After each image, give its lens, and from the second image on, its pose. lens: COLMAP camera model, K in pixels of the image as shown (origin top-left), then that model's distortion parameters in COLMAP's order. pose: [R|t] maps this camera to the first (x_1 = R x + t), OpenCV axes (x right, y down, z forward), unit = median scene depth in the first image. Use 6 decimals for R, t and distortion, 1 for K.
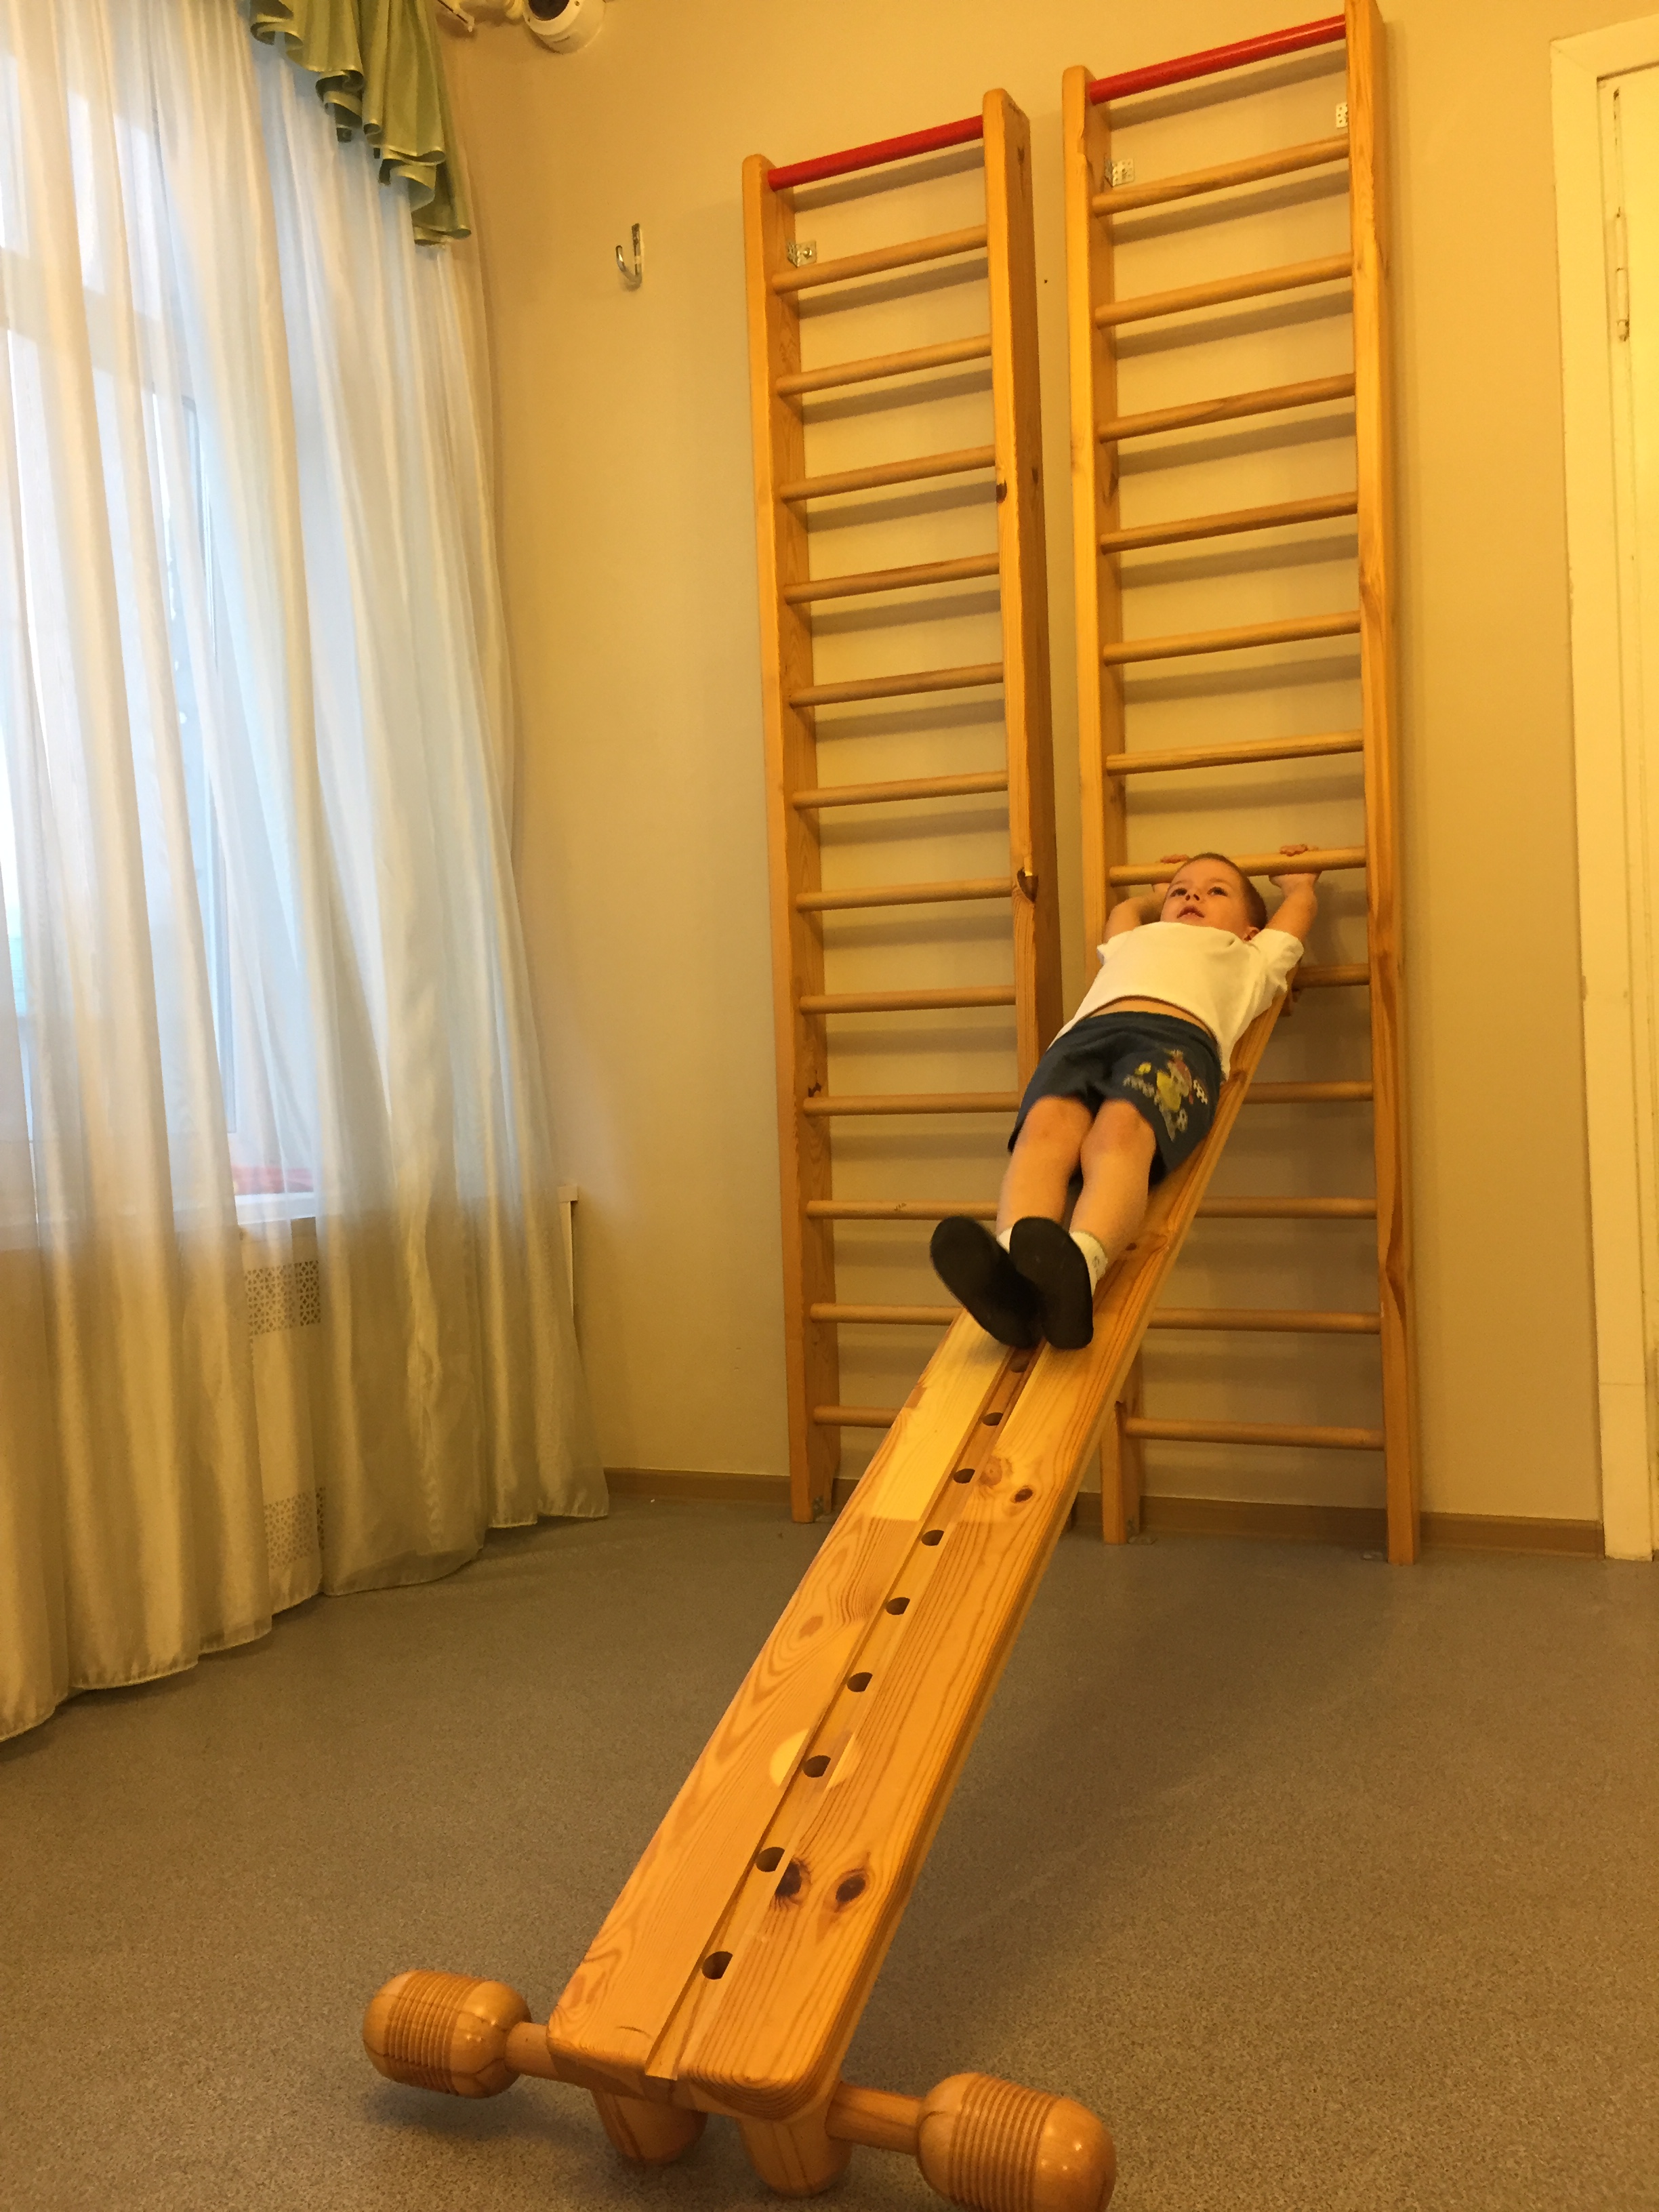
lens RADIAL K [[1889.4, 0, 829.8], [0, 1889.4, 1097.5], [0, 0, 1]] dist [0.072450, -0.095505]
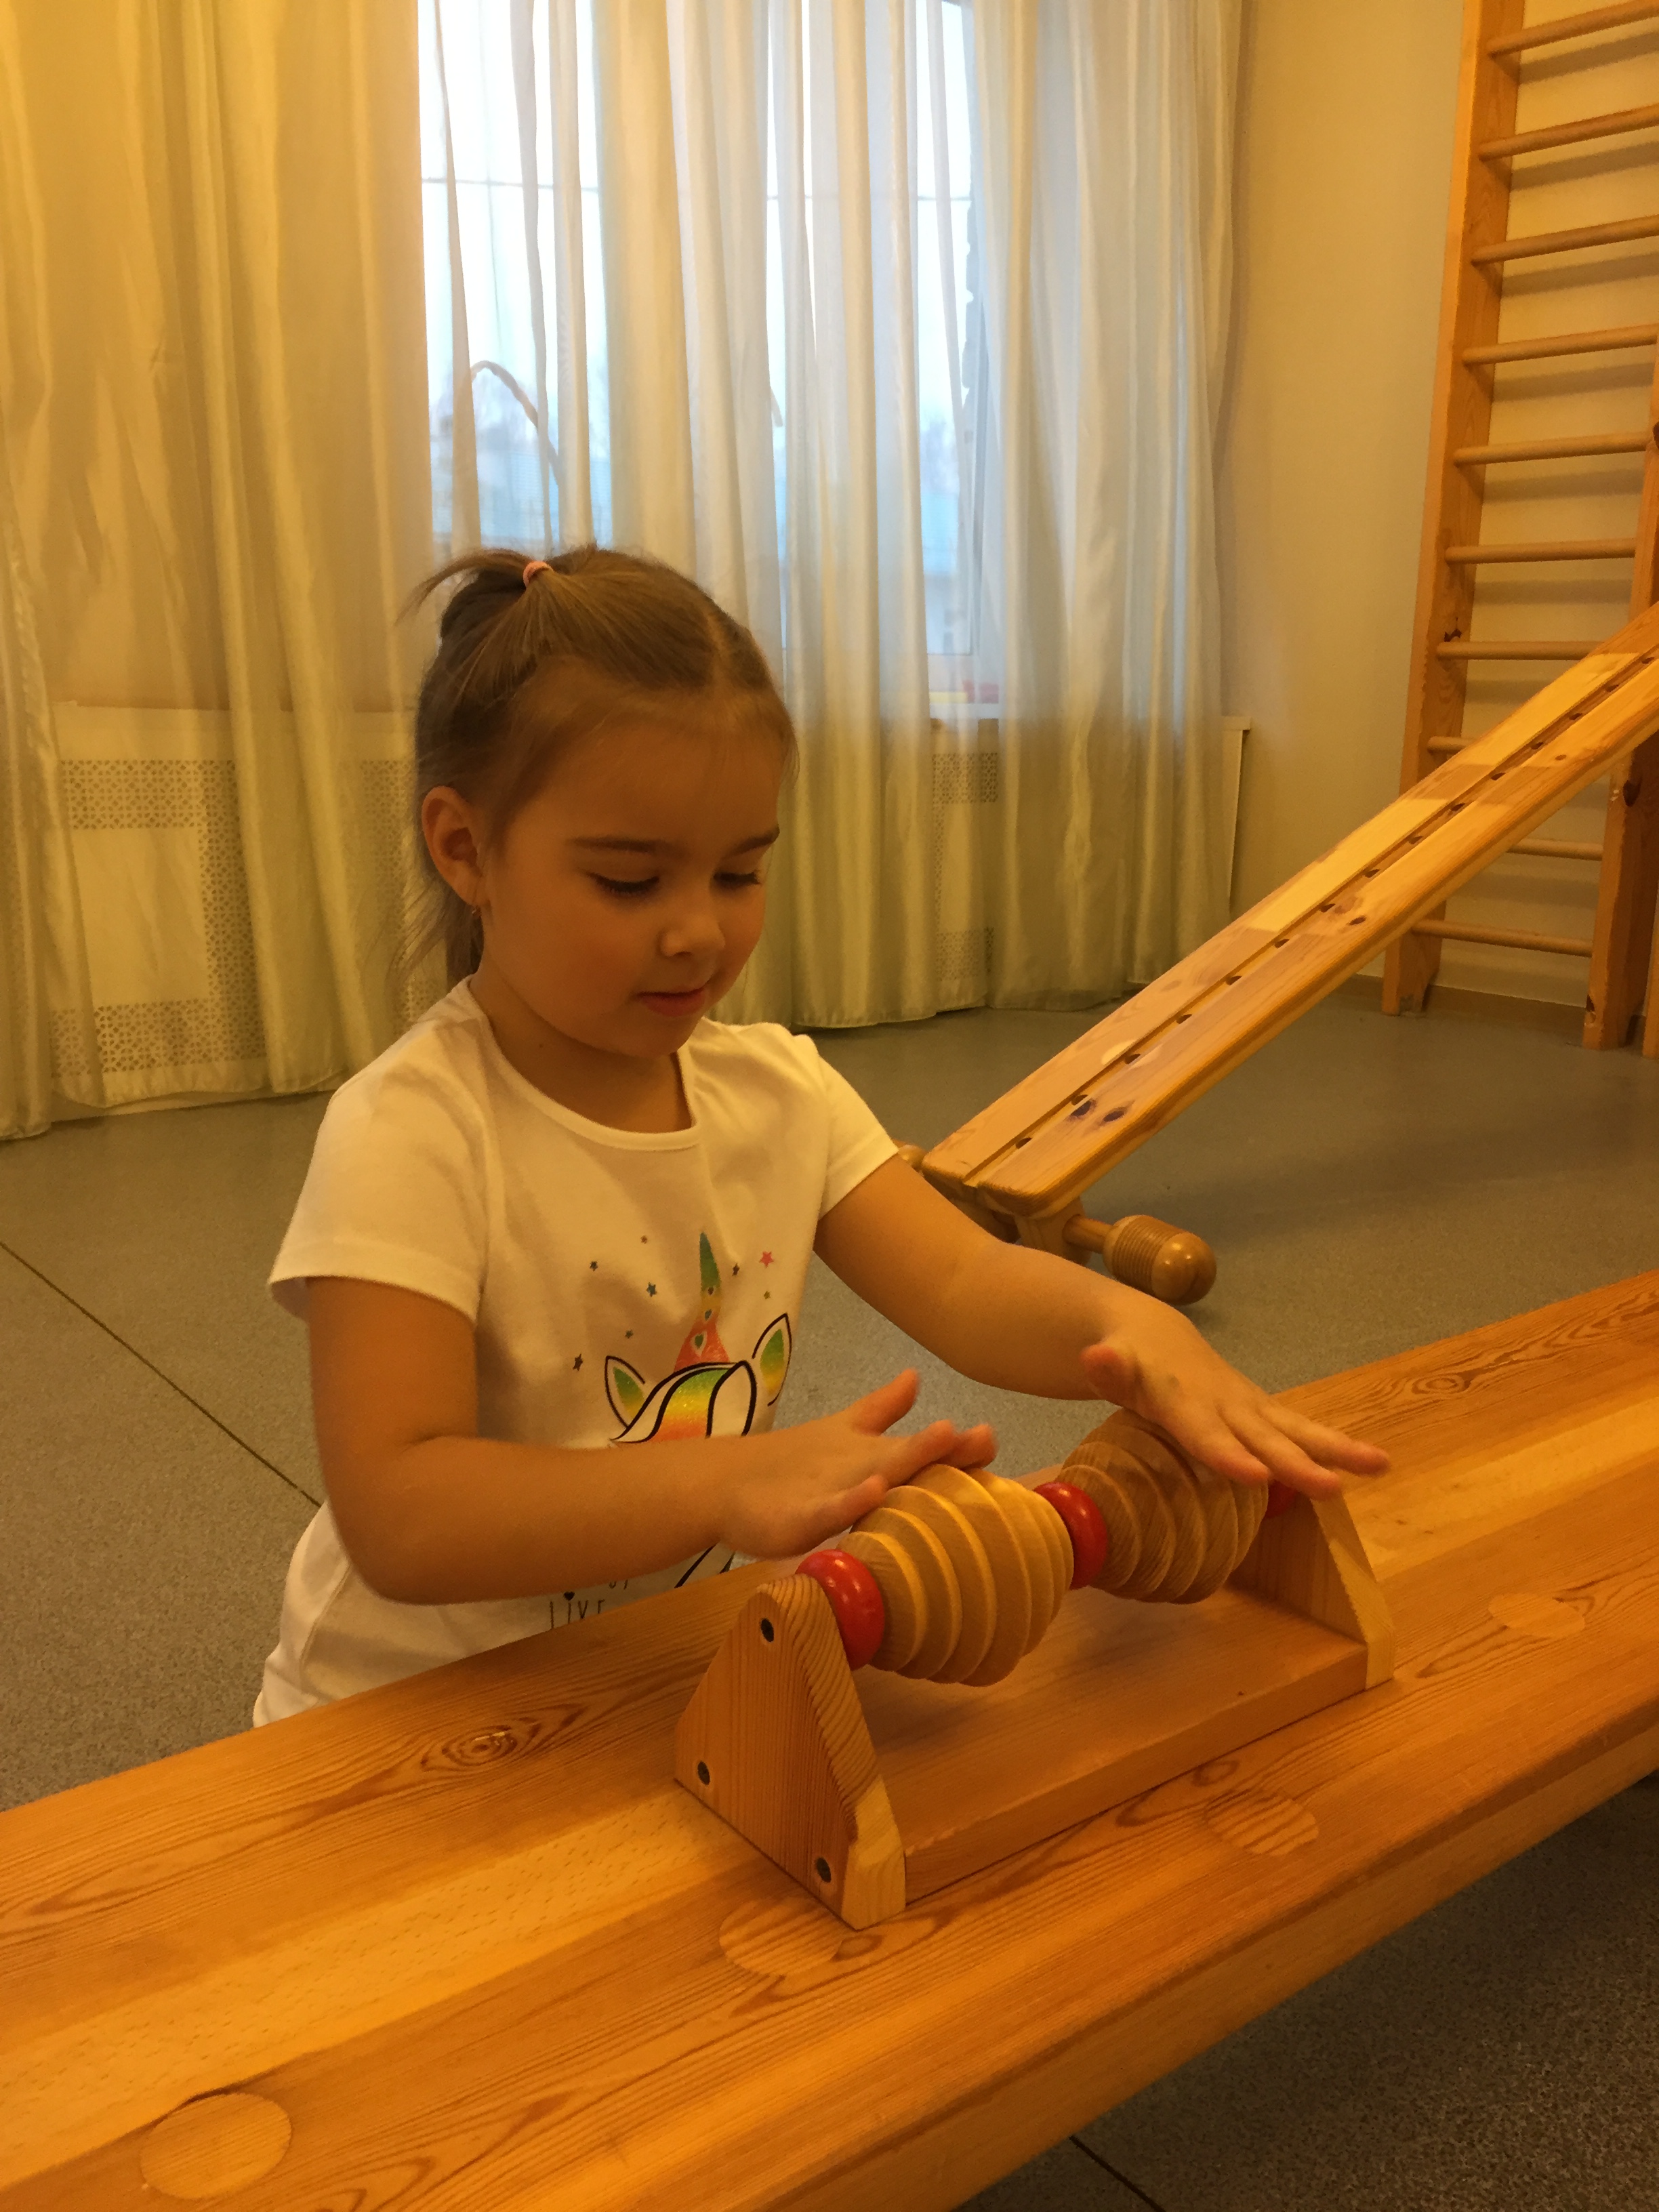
lens RADIAL K [[1889.4, 0, 839.0], [0, 1889.4, 1094.8], [0, 0, 1]] dist [0.072450, -0.095505]
pose [[0.887967, 0.146133, -0.436073, 0.215740], [-0.049209, 0.972922, 0.225833, 0.025128], [0.457267, -0.179074, 0.871114, -0.203208]]
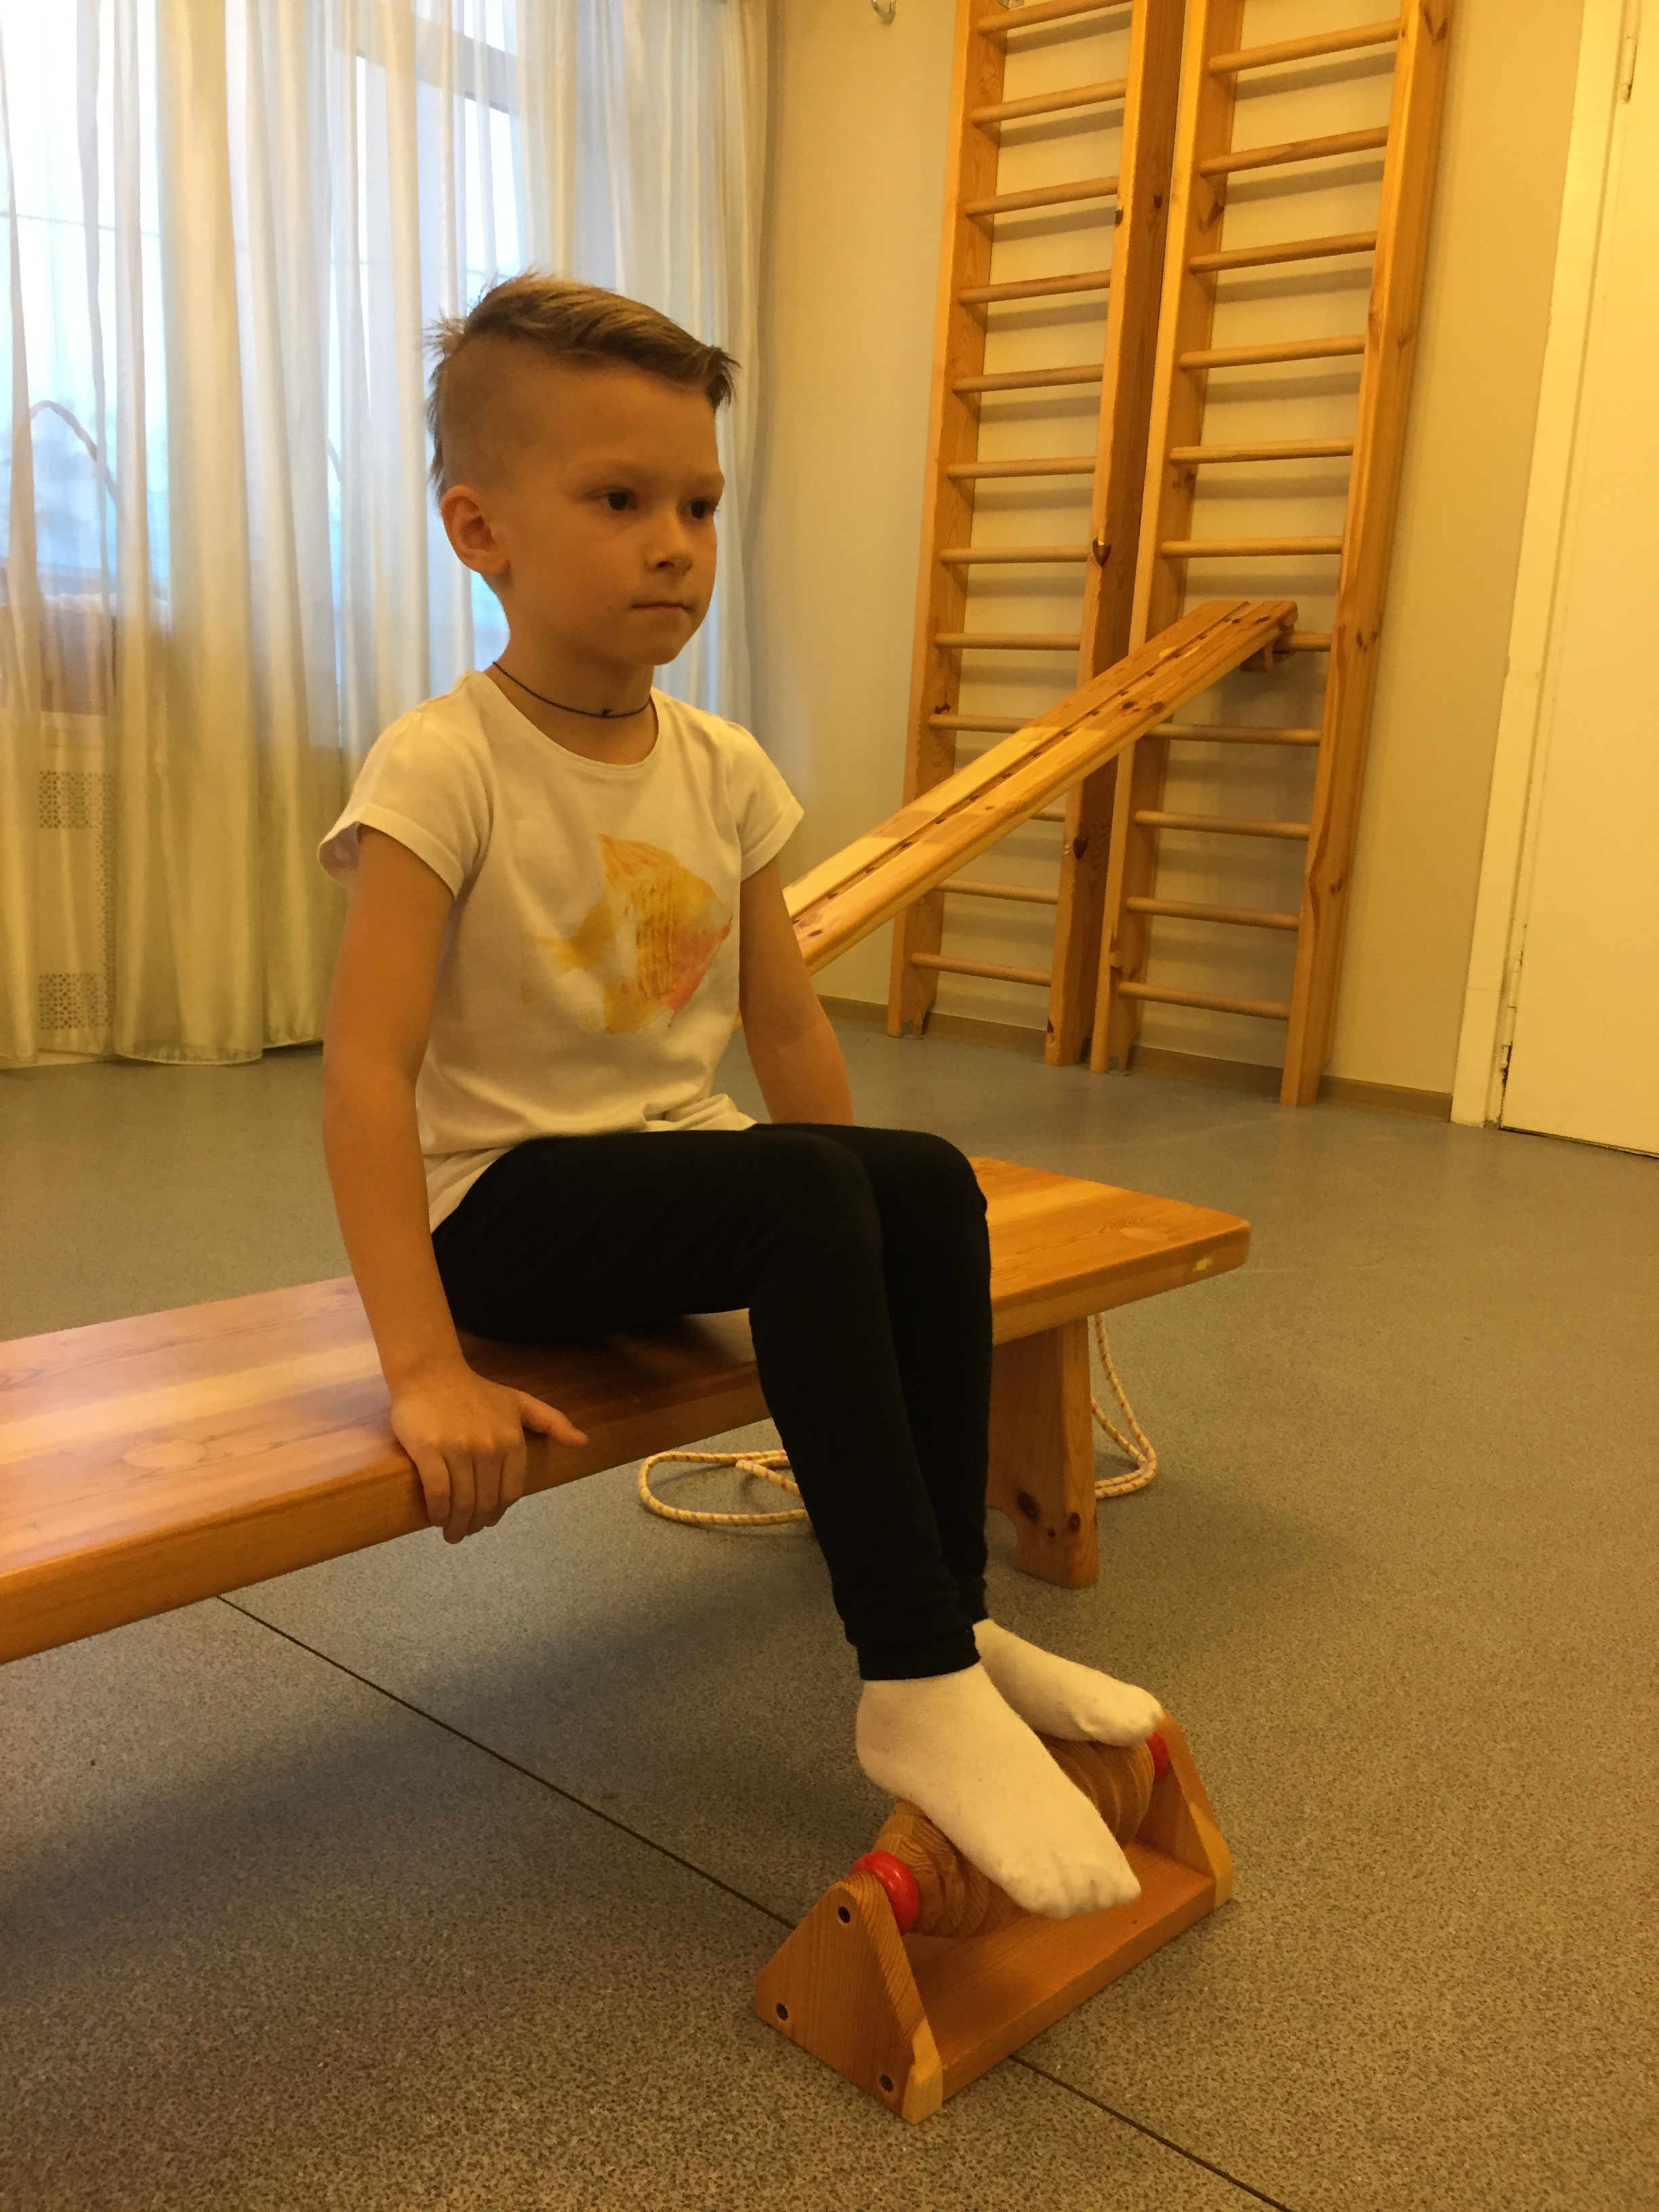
lens RADIAL K [[1889.4, 0, 837.8], [0, 1889.4, 1096.8], [0, 0, 1]] dist [0.072450, -0.095505]
pose [[0.957324, 0.140752, -0.252426, 0.308177], [-0.096560, 0.978976, 0.179673, 0.031809], [0.272409, -0.147631, 0.950788, -0.302281]]
